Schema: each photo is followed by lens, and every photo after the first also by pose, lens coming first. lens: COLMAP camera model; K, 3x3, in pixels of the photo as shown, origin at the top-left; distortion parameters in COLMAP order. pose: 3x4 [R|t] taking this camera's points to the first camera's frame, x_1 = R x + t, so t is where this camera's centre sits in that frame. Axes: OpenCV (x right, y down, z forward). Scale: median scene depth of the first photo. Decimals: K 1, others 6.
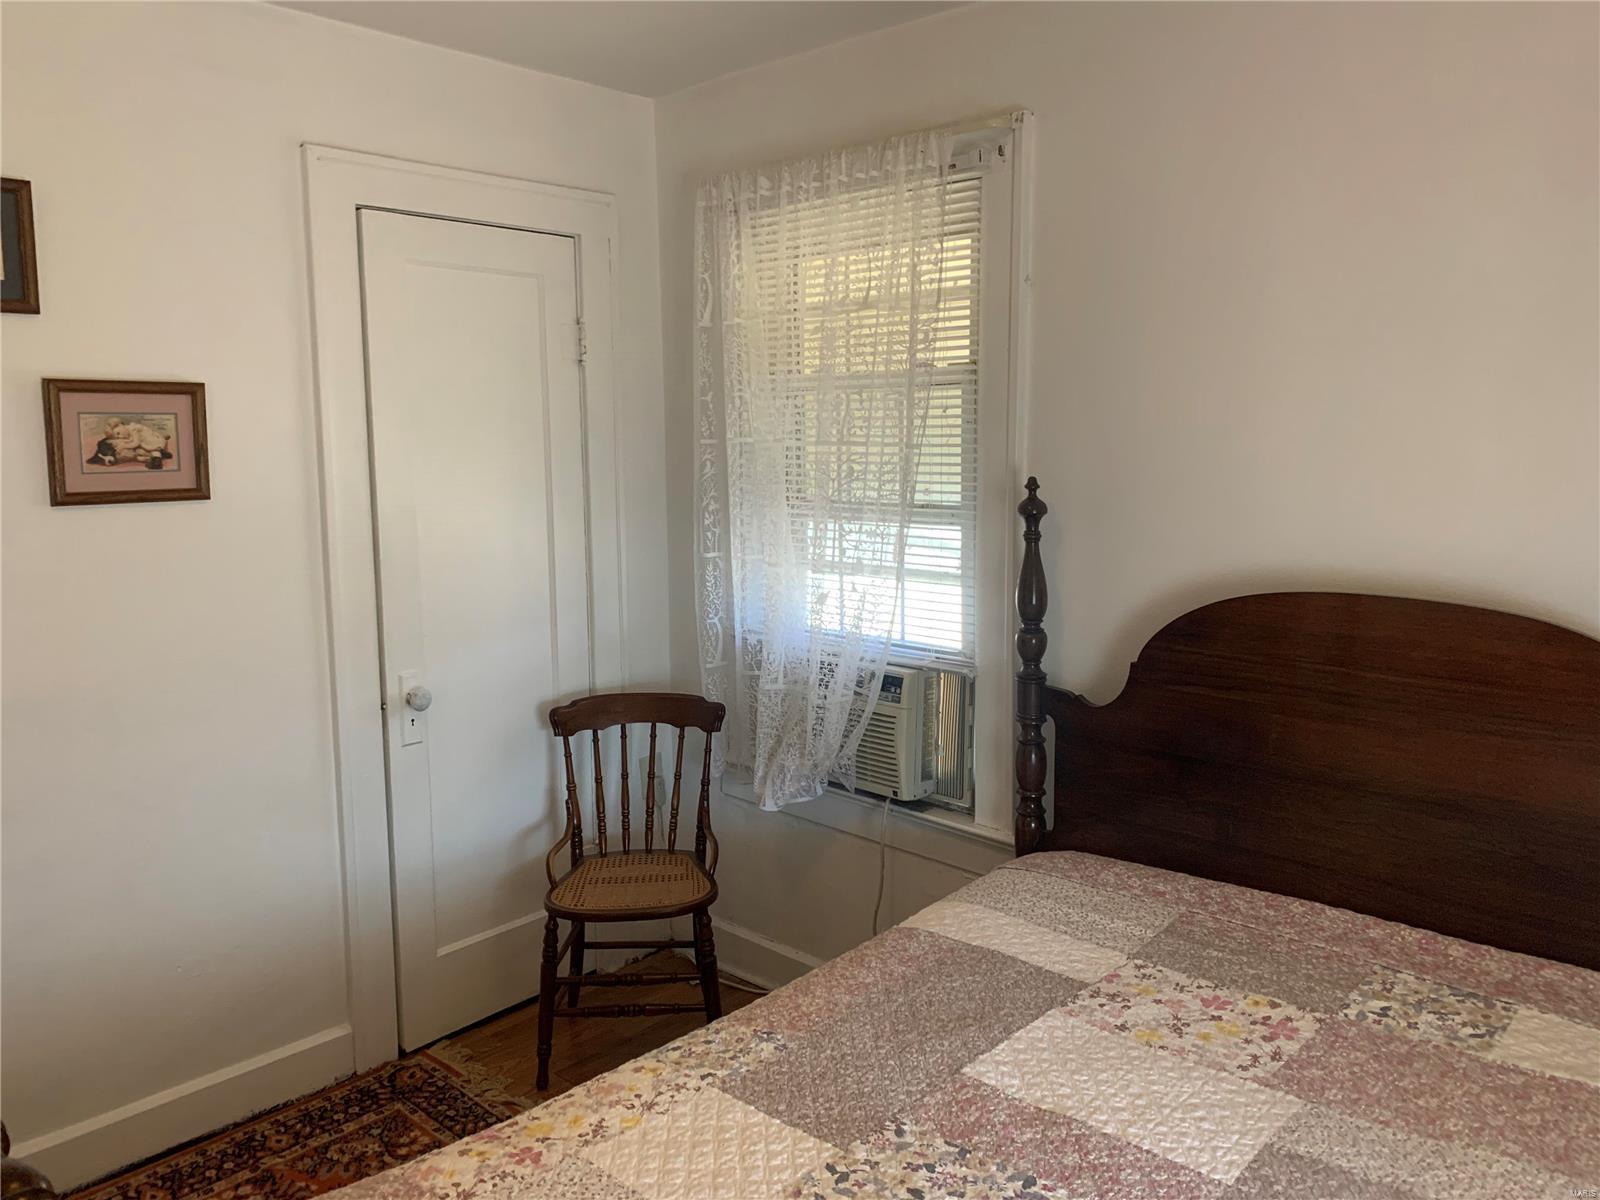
lens RADIAL K [[1225.1, 0, 805.2], [0, 1225.1, 590.7], [0, 0, 1]] dist [0.004626, 0.012050]
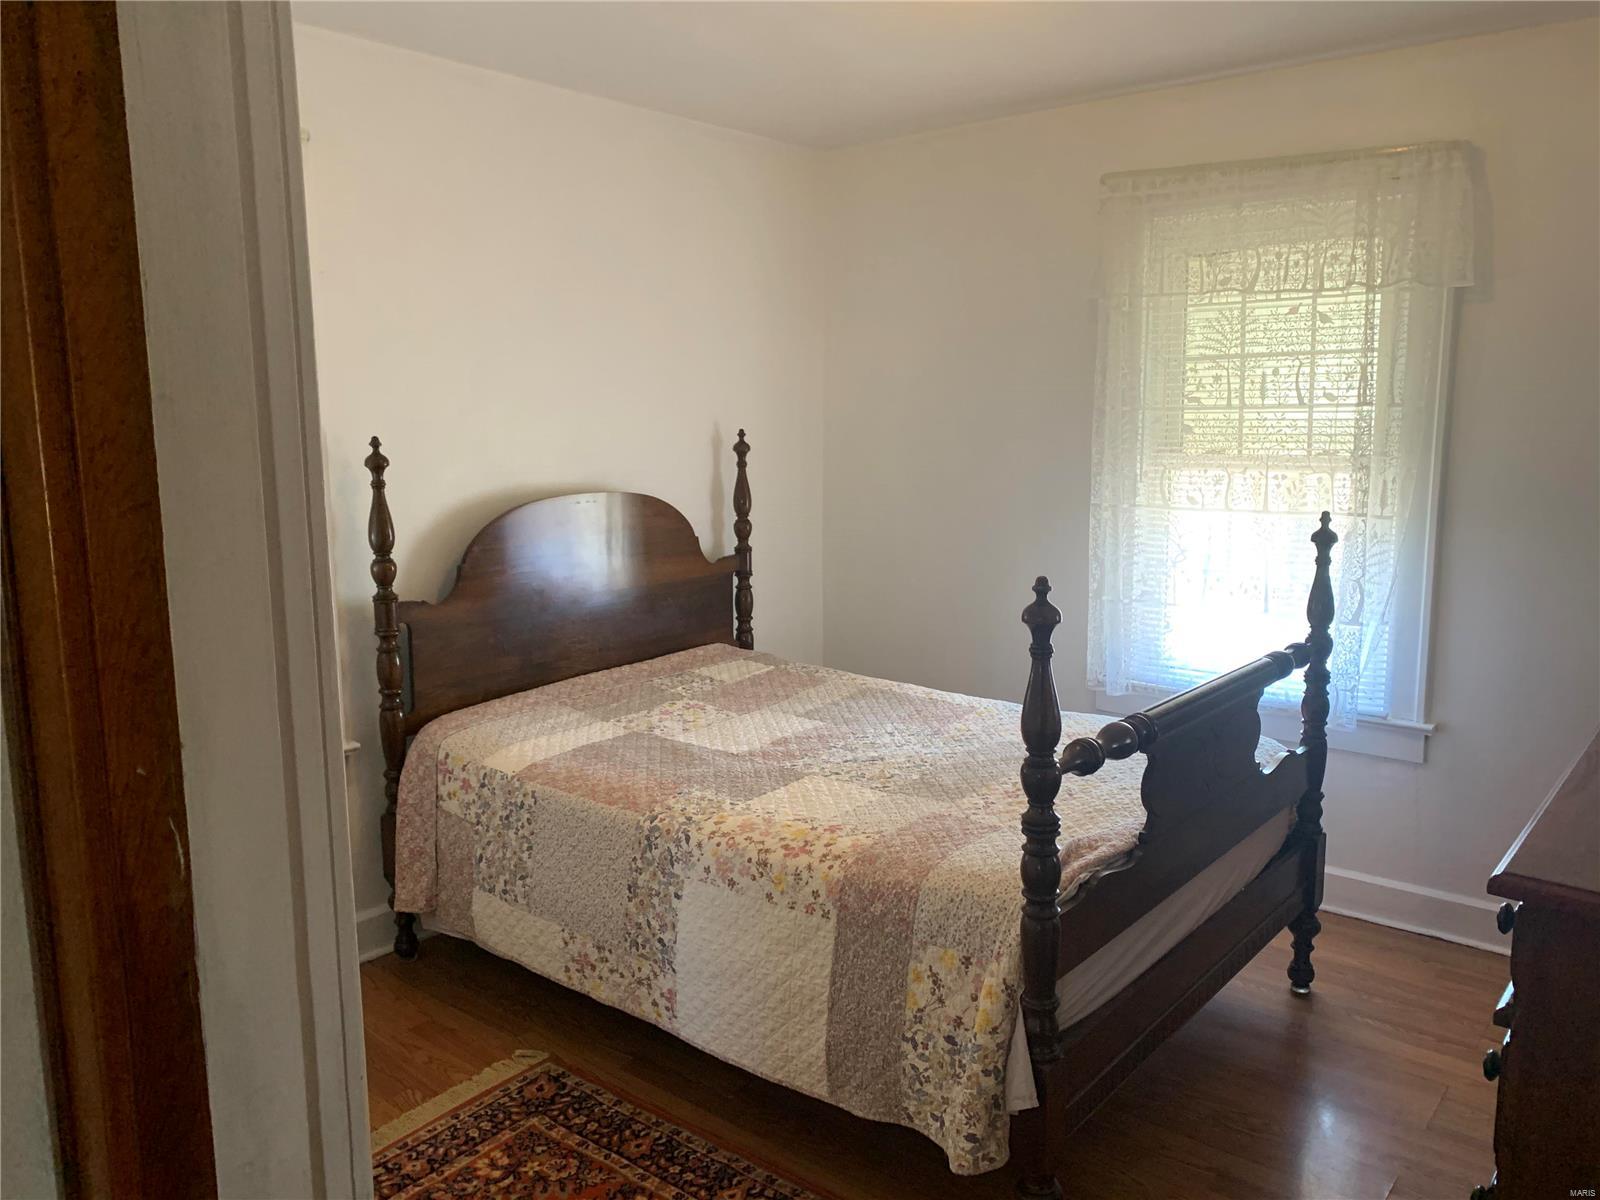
lens RADIAL K [[1232.9, 0, 800.0], [0, 1232.9, 600.0], [0, 0, 1]] dist [0.207749, 0.001212]
pose [[-0.098631, -0.146937, 0.984216, -1.491048], [0.116793, 0.980494, 0.158086, -0.107181], [-0.988247, 0.130541, -0.079546, 0.900737]]
